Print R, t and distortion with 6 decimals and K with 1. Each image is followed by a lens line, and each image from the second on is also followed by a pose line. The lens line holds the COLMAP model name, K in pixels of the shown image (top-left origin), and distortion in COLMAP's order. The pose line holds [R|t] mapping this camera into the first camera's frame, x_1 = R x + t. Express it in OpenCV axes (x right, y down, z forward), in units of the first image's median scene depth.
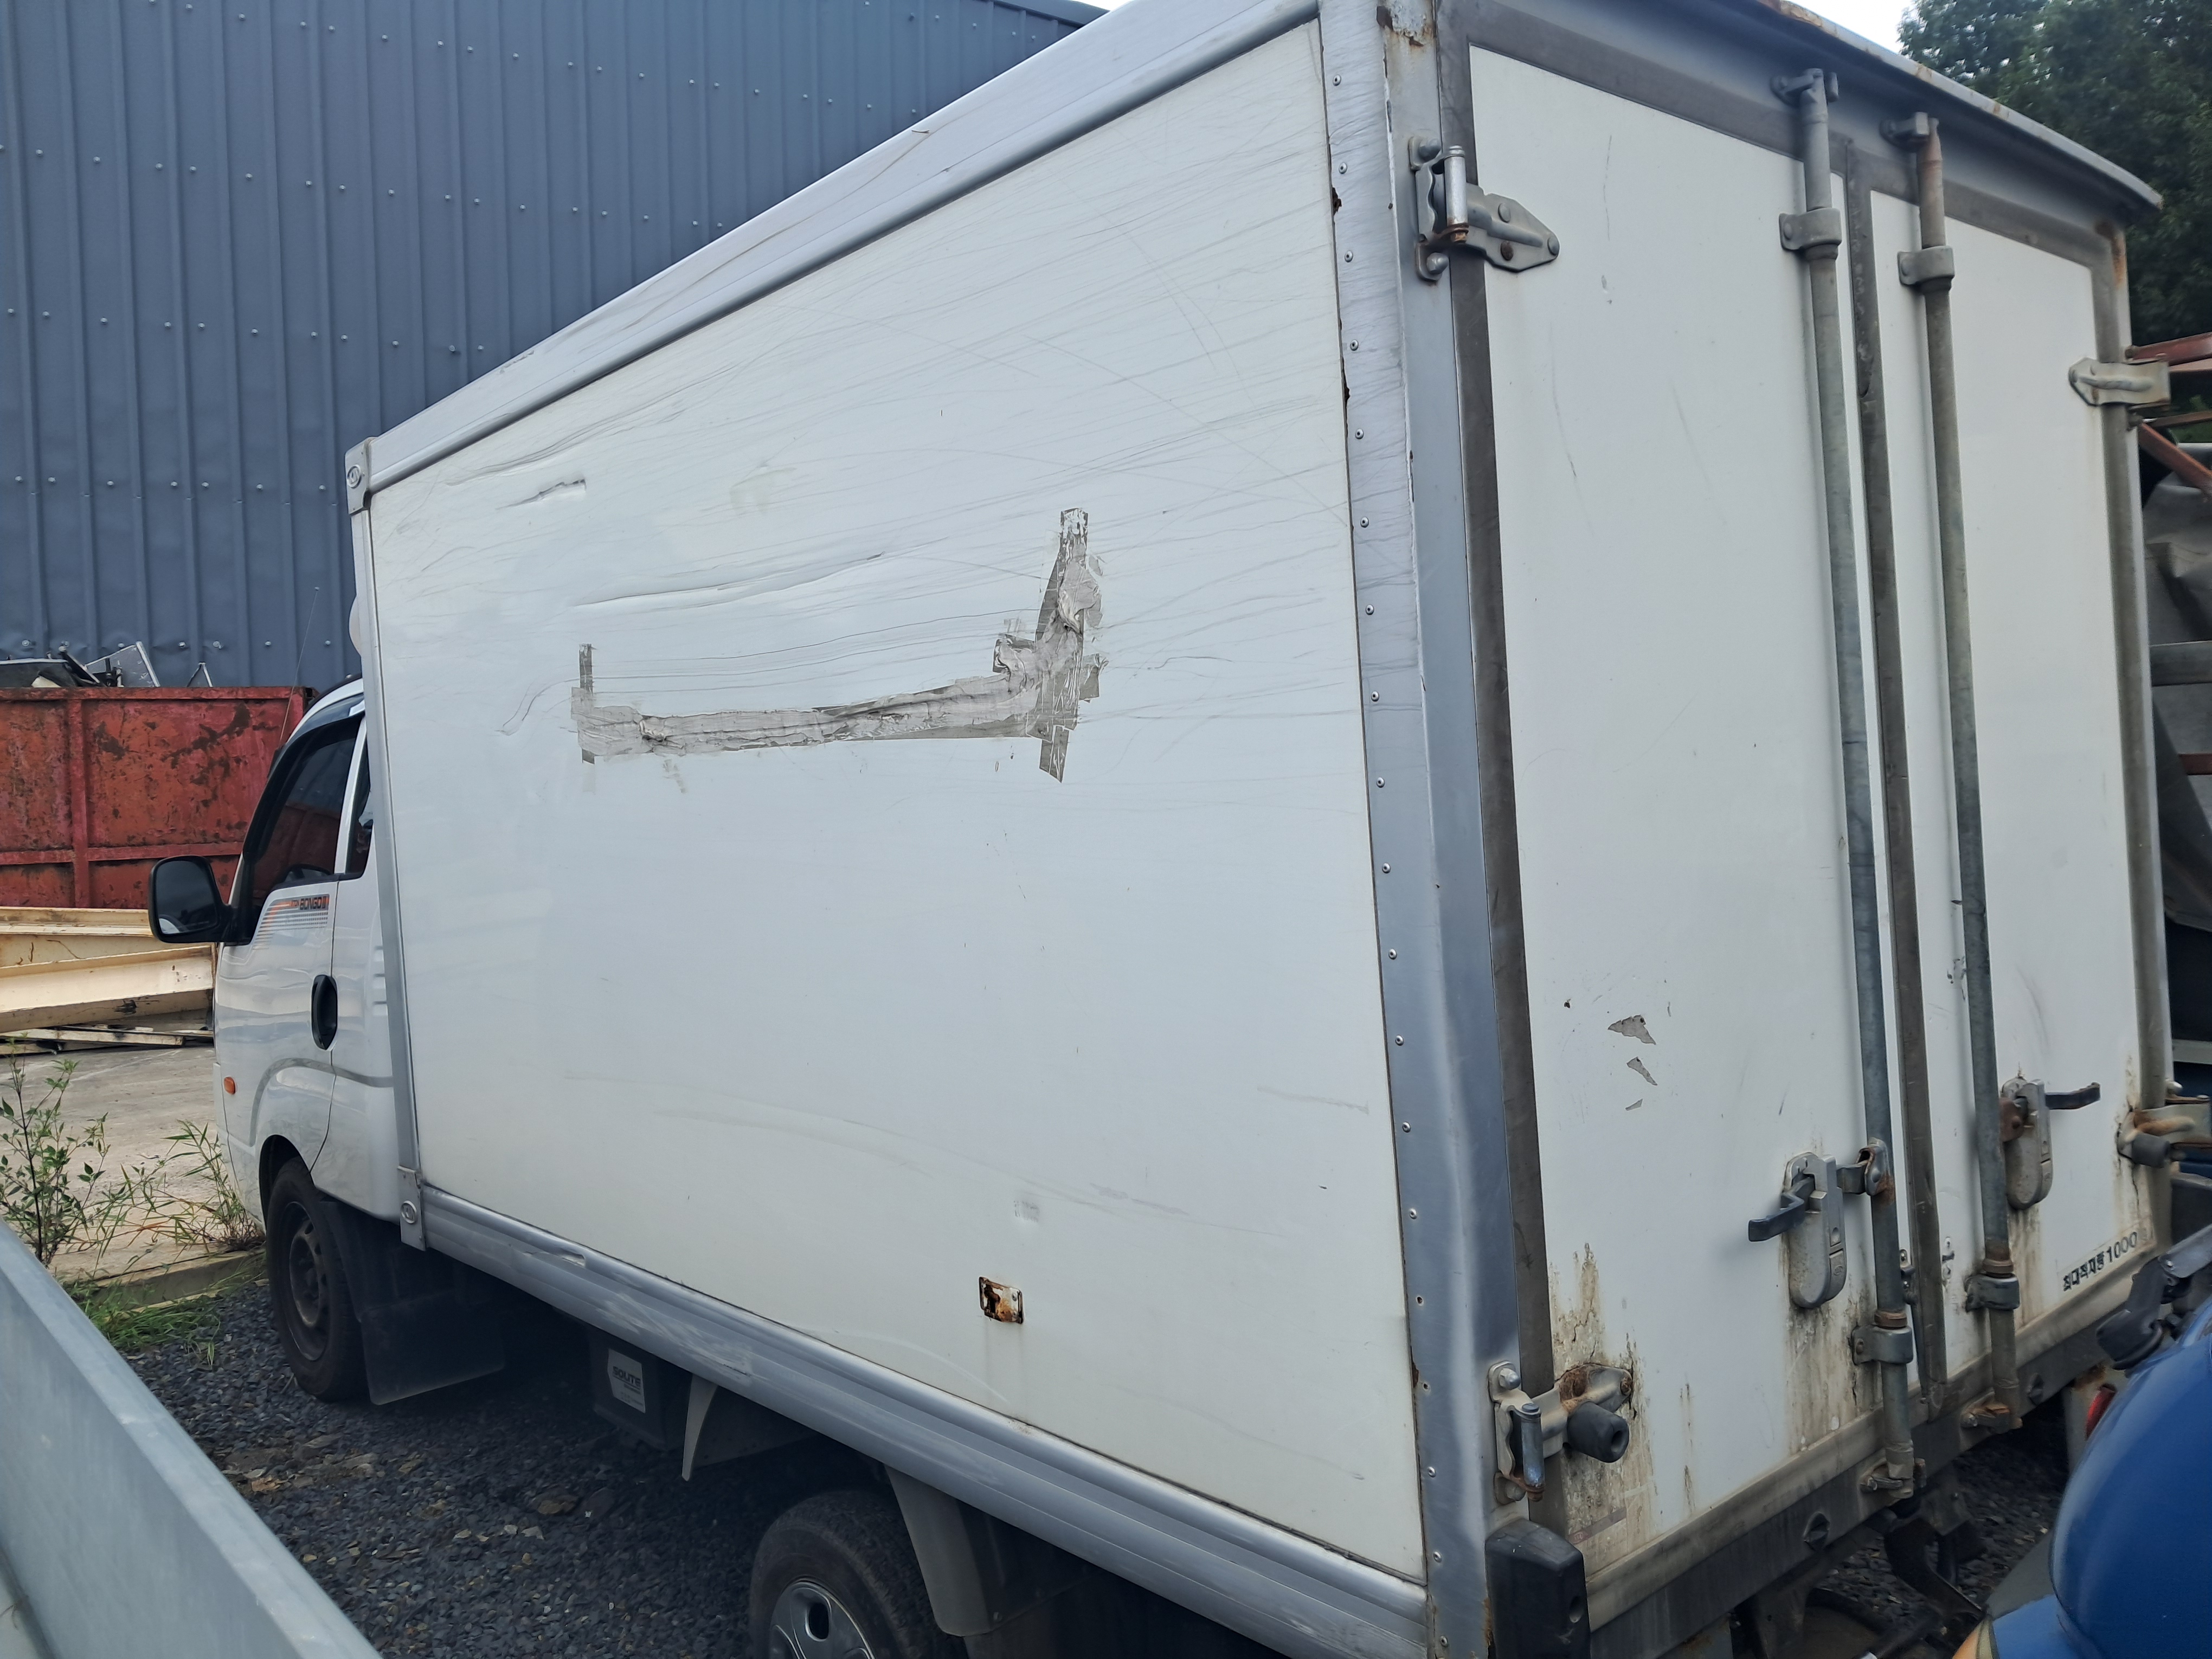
lens RADIAL K [[1726.3, 0, 1103.9], [0, 1726.3, 876.7], [0, 0, 1]] dist [0.004870, -0.035158]
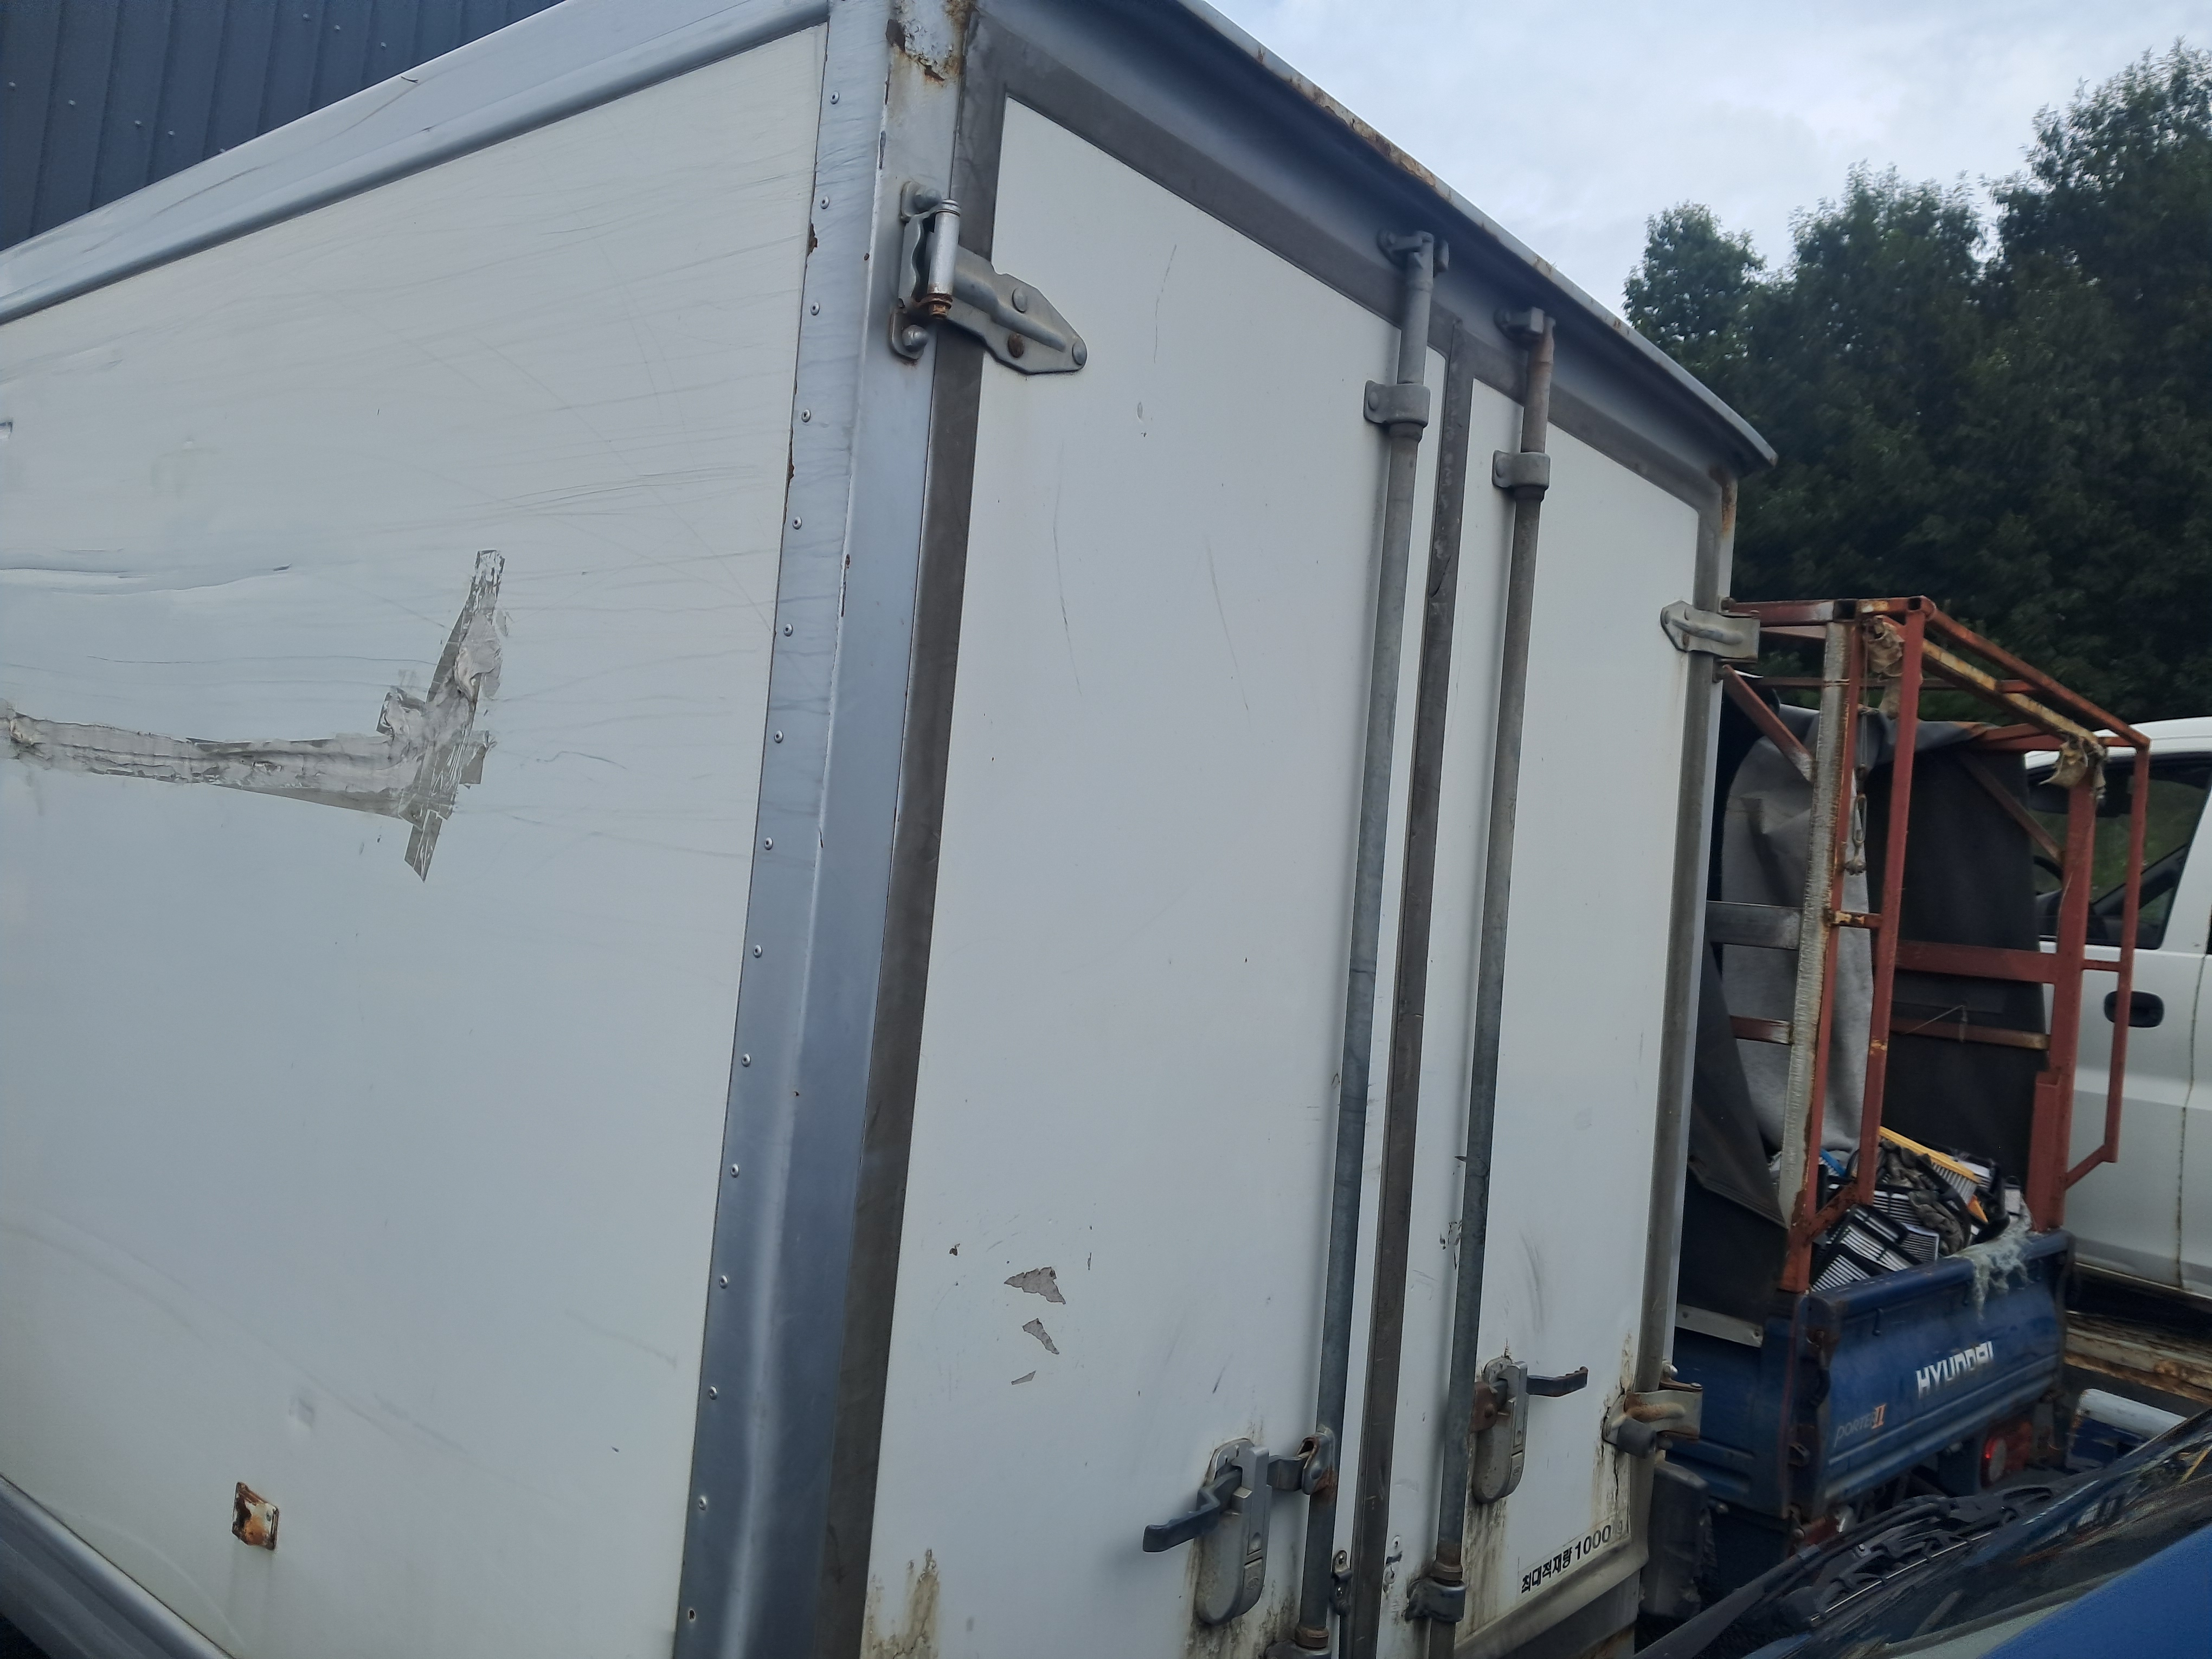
lens RADIAL K [[1765.1, 0, 1108.4], [0, 1765.1, 902.2], [0, 0, 1]] dist [0.053504, -0.209280]
pose [[0.969729, 0.150058, 0.192636, 0.118904], [-0.141155, 0.988215, -0.059214, -0.038864], [-0.199252, 0.030230, 0.979482, 0.122485]]
